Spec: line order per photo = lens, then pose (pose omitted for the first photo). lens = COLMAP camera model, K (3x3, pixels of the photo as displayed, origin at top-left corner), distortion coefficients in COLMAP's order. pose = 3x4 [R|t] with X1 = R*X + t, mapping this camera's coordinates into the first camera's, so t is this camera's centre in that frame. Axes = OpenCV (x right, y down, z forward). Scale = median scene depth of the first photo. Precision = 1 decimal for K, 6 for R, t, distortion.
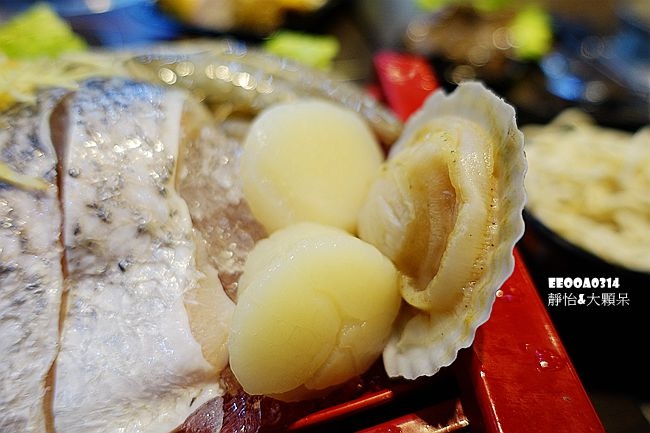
lens RADIAL K [[429.7, 0, 325.0], [0, 429.7, 216.5], [0, 0, 1]] dist [-0.006623, -0.002861]
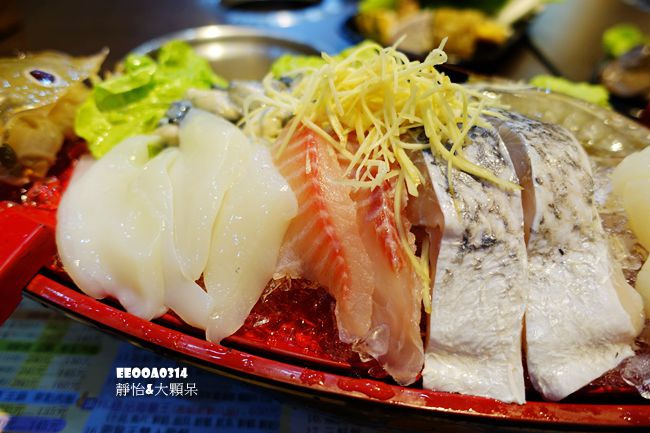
lens RADIAL K [[429.7, 0, 325.0], [0, 429.7, 216.5], [0, 0, 1]] dist [-0.006623, -0.002861]
pose [[0.972120, 0.126715, -0.197297, -1.002430], [-0.132630, 0.991020, -0.017005, 0.137559], [0.193371, 0.042698, 0.980196, -0.546633]]
